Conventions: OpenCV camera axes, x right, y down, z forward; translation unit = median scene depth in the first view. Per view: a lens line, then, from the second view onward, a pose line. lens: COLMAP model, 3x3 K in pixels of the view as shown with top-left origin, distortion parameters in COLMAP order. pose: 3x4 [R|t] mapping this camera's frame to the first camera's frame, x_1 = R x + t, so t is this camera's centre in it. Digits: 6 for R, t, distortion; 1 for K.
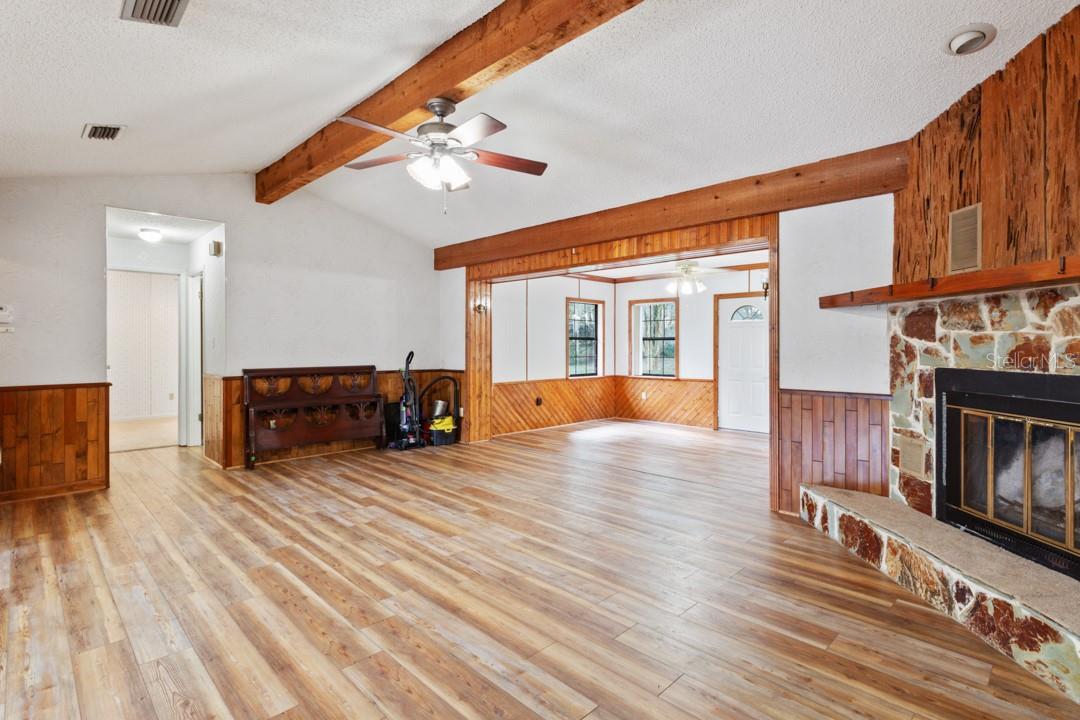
lens RADIAL K [[518.6, 0, 551.9], [0, 518.6, 345.8], [0, 0, 1]] dist [0.003605, -0.000117]
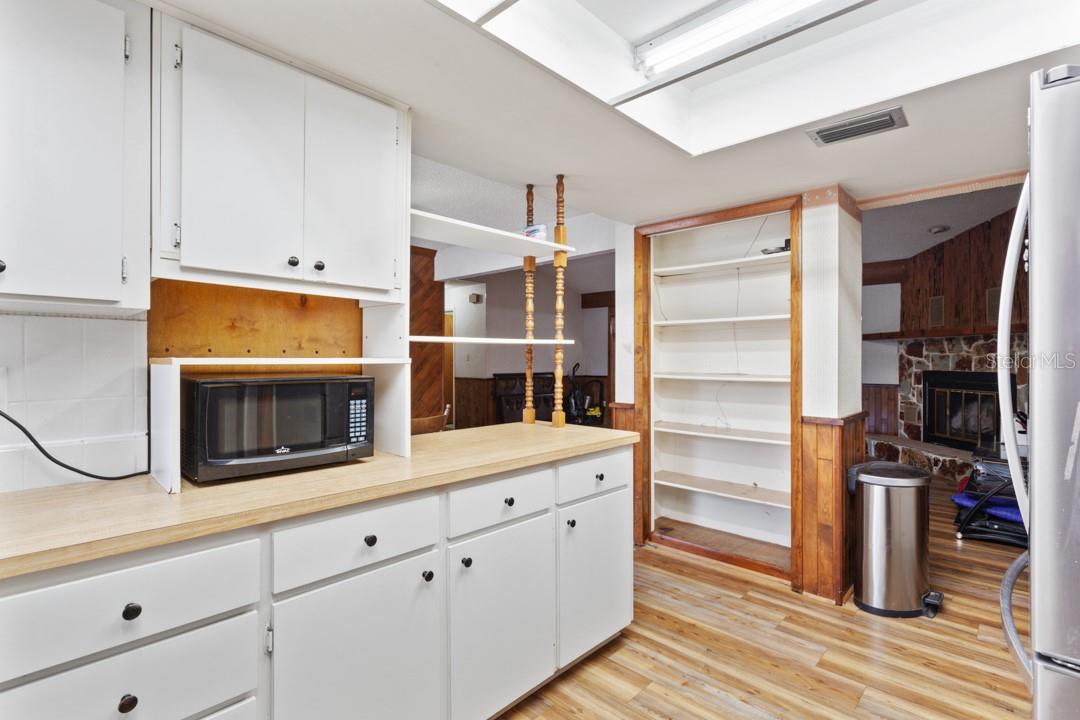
lens RADIAL K [[518.6, 0, 538.8], [0, 518.6, 358.3], [0, 0, 1]] dist [0.003605, -0.000117]
pose [[0.999540, 0.001566, 0.030288, -0.886218], [-0.001485, 0.999995, -0.002704, 0.001445], [-0.030292, 0.002658, 0.999538, -1.064214]]
